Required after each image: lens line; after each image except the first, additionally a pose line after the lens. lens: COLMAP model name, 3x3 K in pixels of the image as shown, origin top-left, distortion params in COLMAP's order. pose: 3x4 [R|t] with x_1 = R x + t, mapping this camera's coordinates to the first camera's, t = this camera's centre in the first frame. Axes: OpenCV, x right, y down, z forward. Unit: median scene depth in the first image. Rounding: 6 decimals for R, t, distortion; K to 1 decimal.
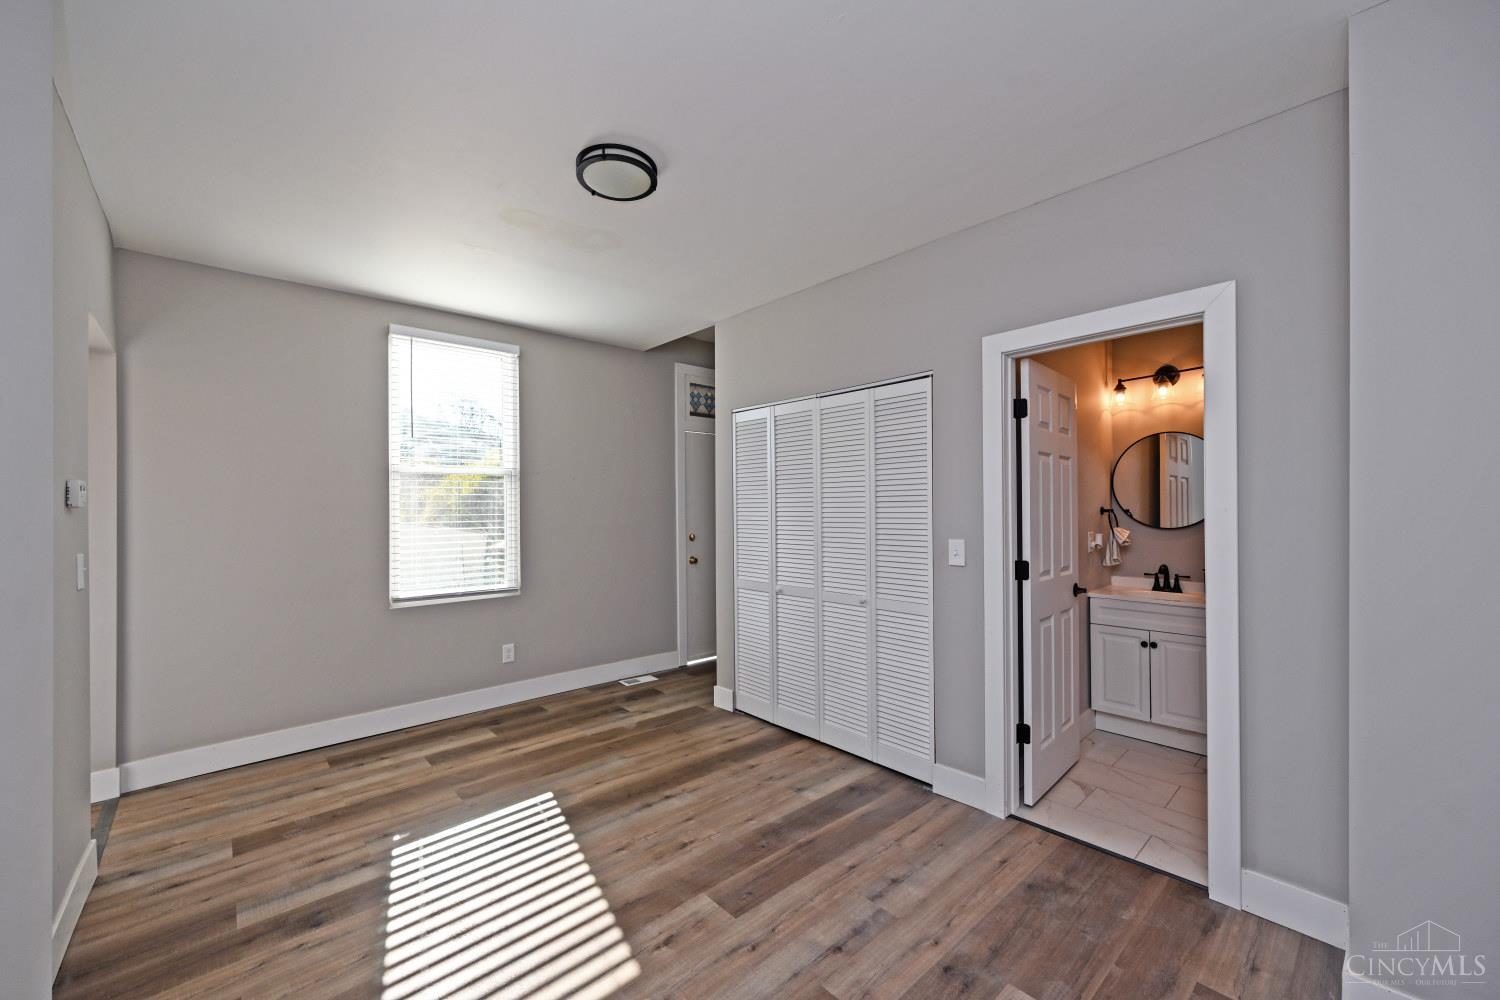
lens RADIAL K [[591.0, 0, 752.0], [0, 591.0, 510.9], [0, 0, 1]] dist [0.001513, 0.000162]
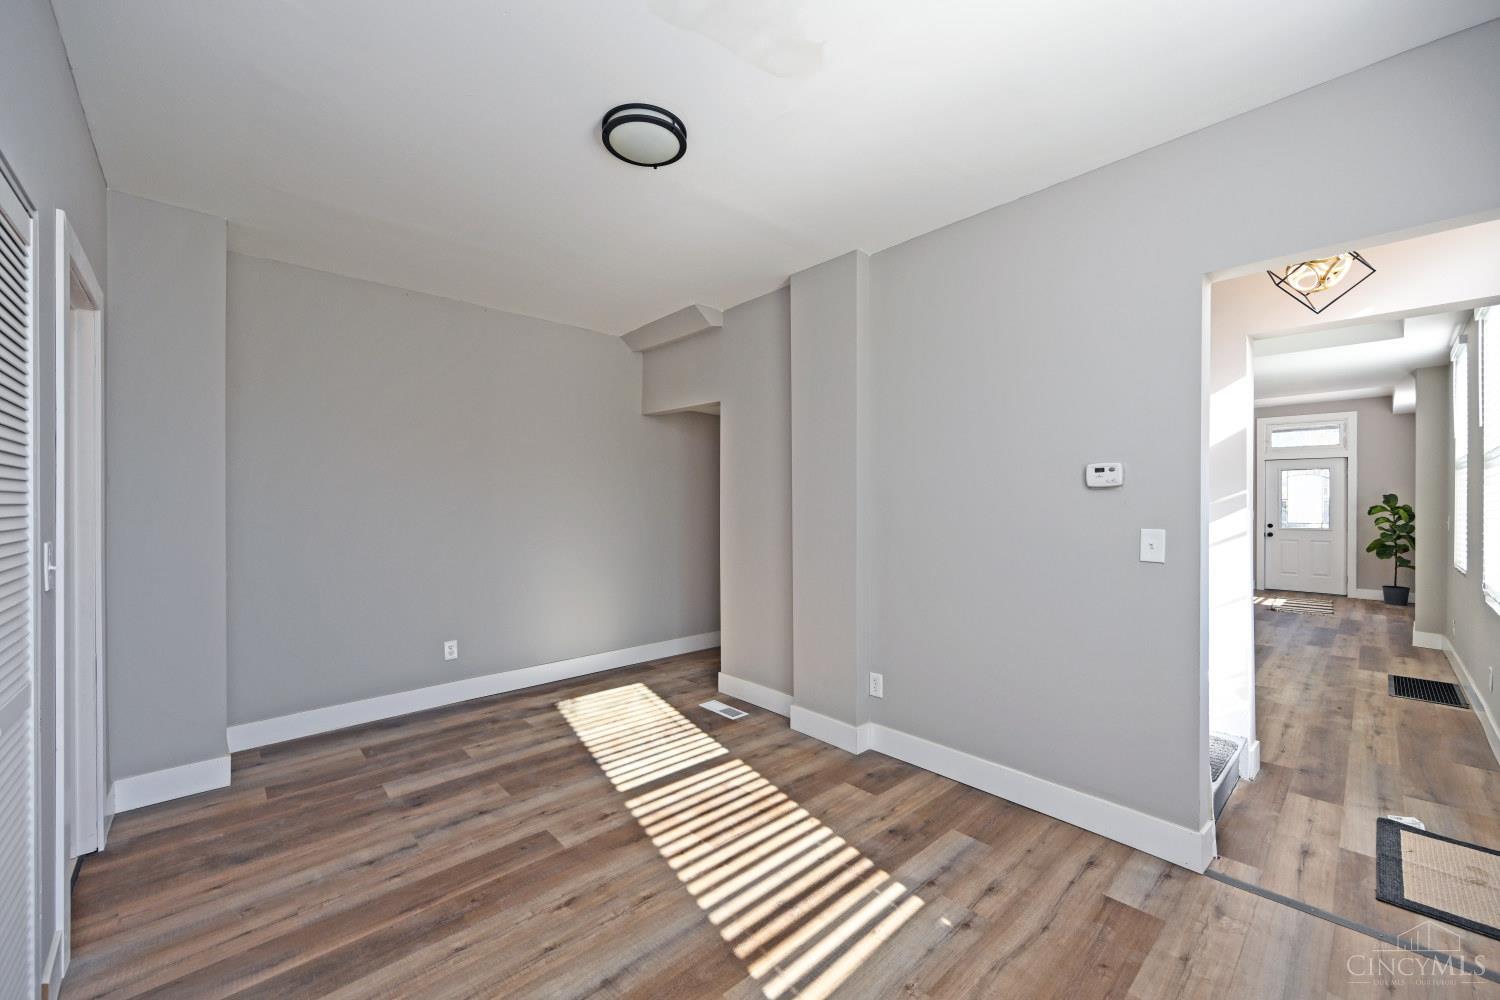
lens RADIAL K [[590.2, 0, 748.8], [0, 590.2, 501.6], [0, 0, 1]] dist [-0.000541, 0.000239]
pose [[-0.999973, 0.007097, -0.001824, -0.333602], [0.007091, 0.999969, 0.003356, 0.012516], [0.001848, 0.003343, -0.999993, 1.657688]]
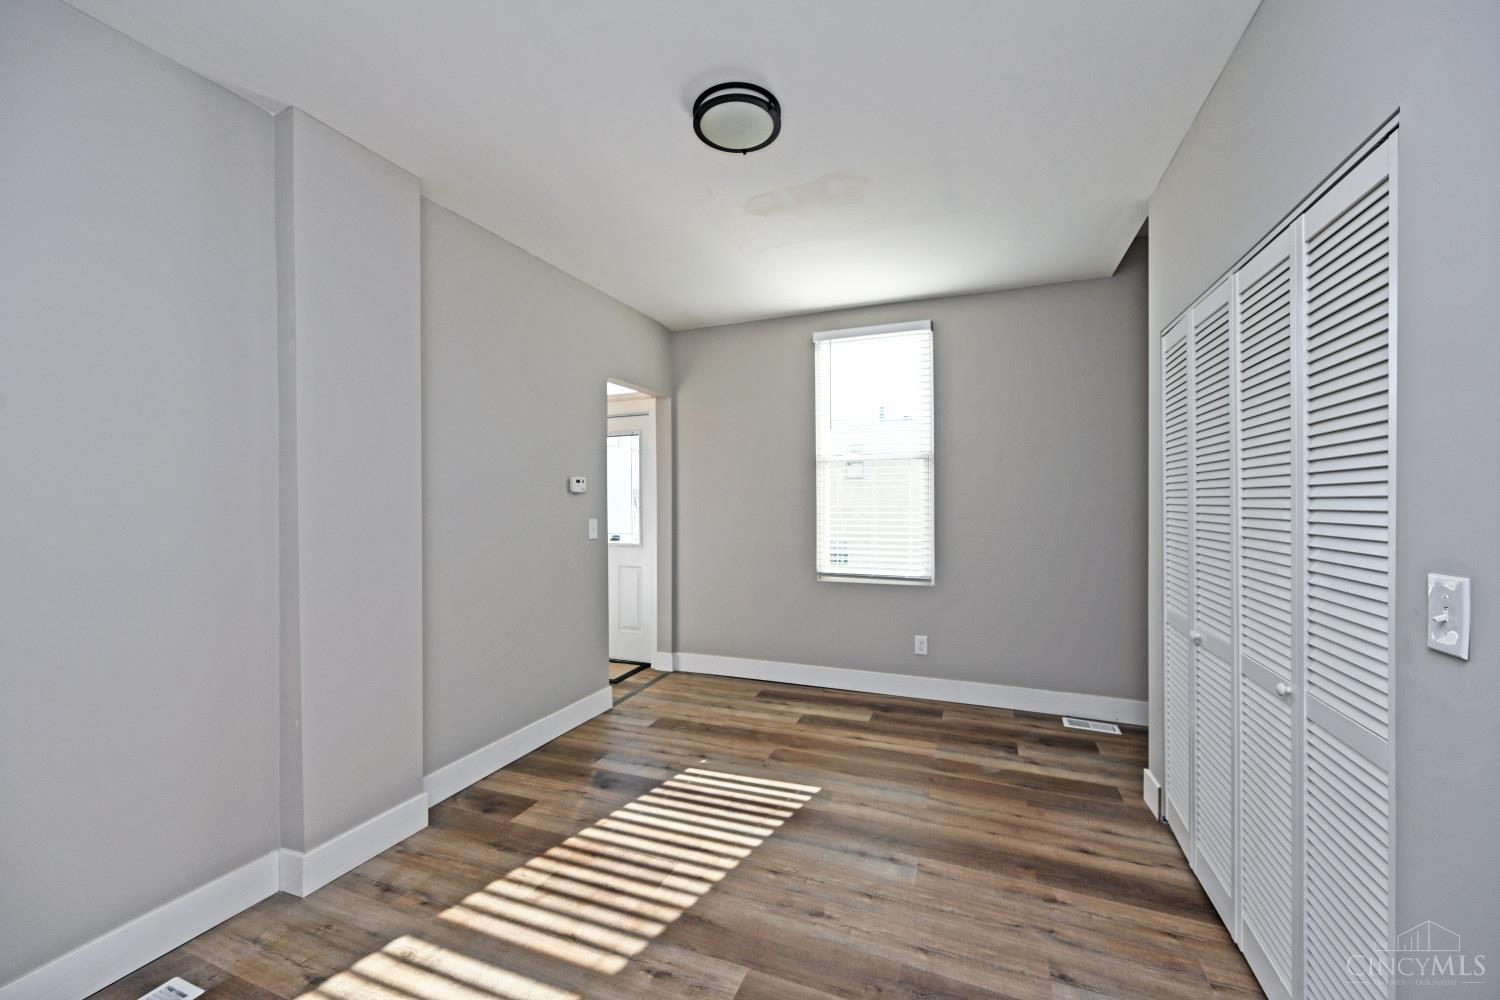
lens RADIAL K [[590.2, 0, 748.8], [0, 590.2, 501.6], [0, 0, 1]] dist [-0.000541, 0.000239]
pose [[0.438534, 0.008738, -0.898672, 0.505134], [-0.005887, 0.999959, 0.006850, 0.006120], [0.898695, 0.002286, 0.438568, 0.519330]]
